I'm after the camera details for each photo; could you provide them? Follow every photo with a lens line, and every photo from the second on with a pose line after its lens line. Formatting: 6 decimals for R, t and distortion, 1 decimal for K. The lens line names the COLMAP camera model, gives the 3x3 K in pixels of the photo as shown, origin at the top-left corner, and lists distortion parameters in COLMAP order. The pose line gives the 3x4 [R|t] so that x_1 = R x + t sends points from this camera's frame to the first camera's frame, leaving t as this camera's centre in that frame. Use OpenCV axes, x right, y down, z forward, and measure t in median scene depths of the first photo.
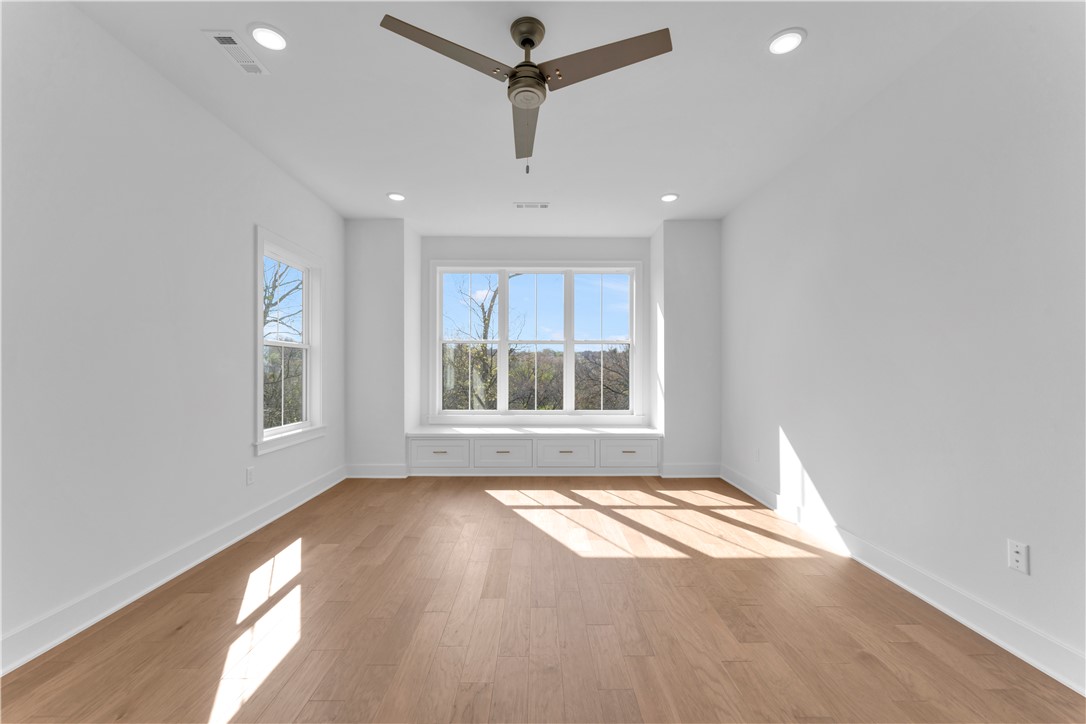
lens RADIAL K [[442.5, 0, 534.8], [0, 442.5, 350.3], [0, 0, 1]] dist [0.000189, -0.000663]
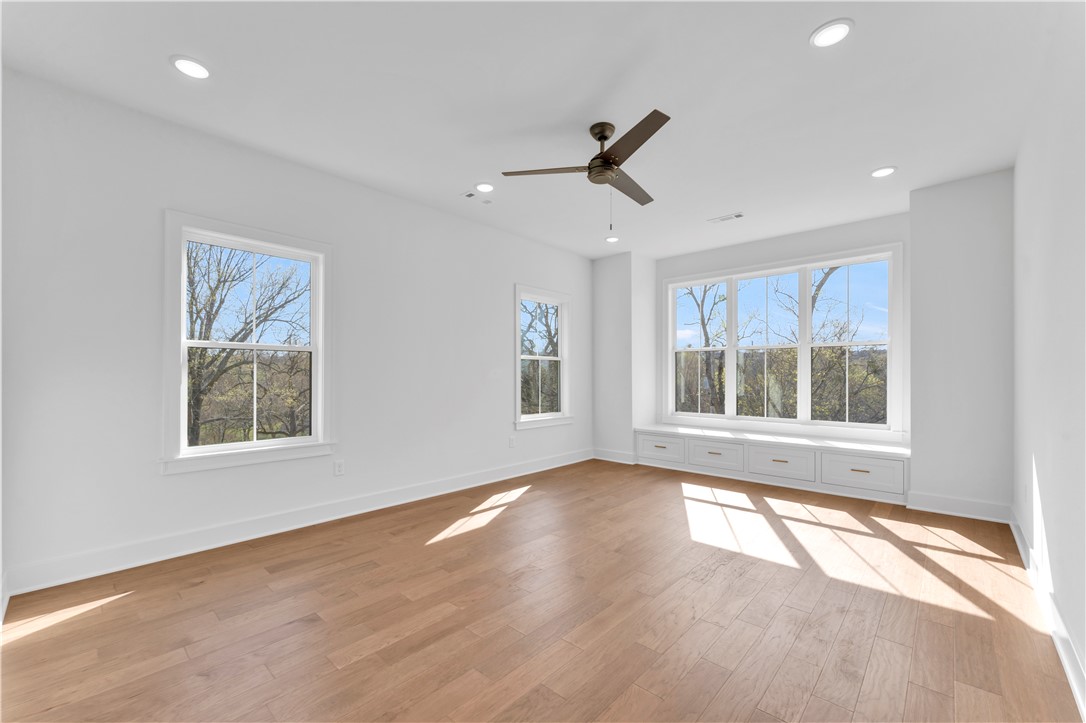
lens RADIAL K [[442.5, 0, 534.8], [0, 442.5, 349.8], [0, 0, 1]] dist [0.000189, -0.000663]
pose [[0.722687, -0.038440, -0.690106, 0.363799], [0.029954, 0.999256, -0.024292, -0.005536], [0.690526, -0.003116, 0.723301, -0.066434]]
